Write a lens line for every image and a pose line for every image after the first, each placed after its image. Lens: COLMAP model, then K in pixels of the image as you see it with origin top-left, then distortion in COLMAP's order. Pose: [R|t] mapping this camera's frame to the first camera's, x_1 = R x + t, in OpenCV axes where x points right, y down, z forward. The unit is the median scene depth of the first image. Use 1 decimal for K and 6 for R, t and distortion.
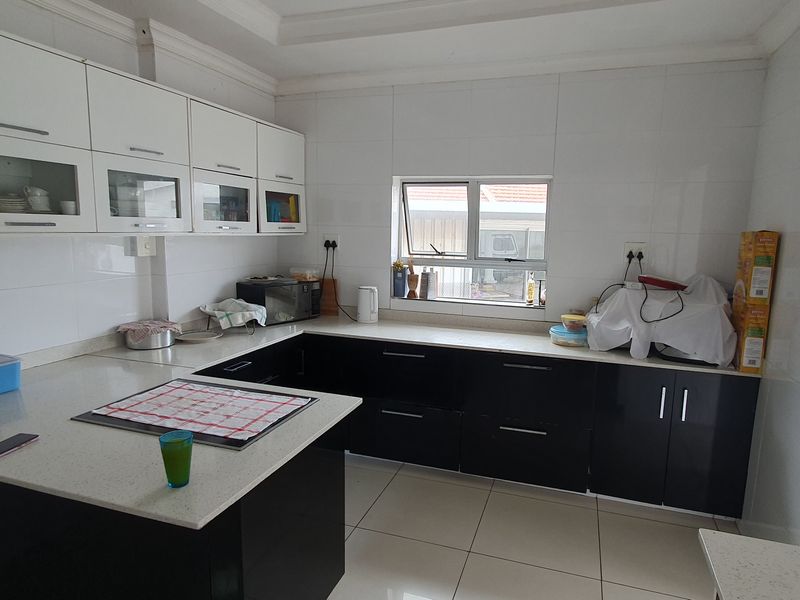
lens RADIAL K [[502.7, 0, 415.1], [0, 502.7, 300.9], [0, 0, 1]] dist [0.013816, -0.001432]
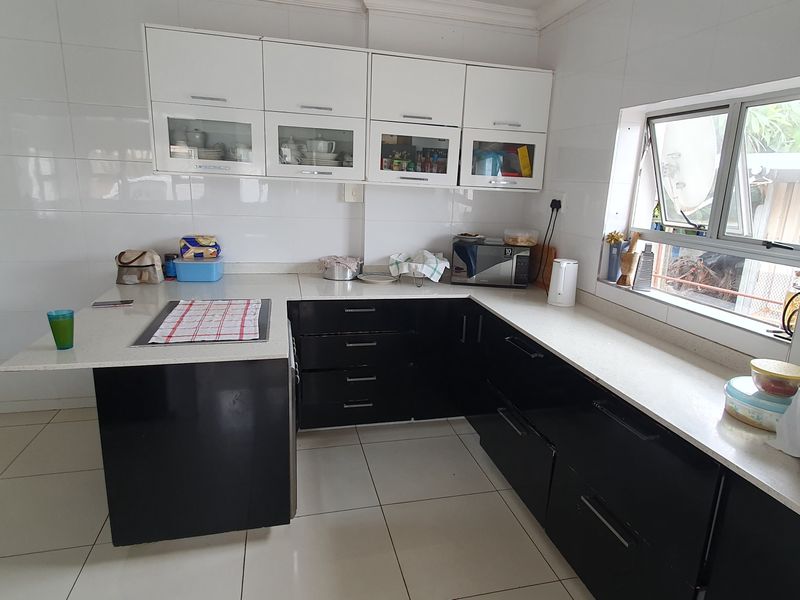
lens RADIAL K [[502.7, 0, 415.1], [0, 502.7, 300.9], [0, 0, 1]] dist [0.013816, -0.001432]
pose [[0.545039, 0.201318, -0.813882, 0.434681], [-0.156671, 0.978100, 0.137019, -0.037698], [0.823643, 0.052830, 0.564643, 0.380519]]
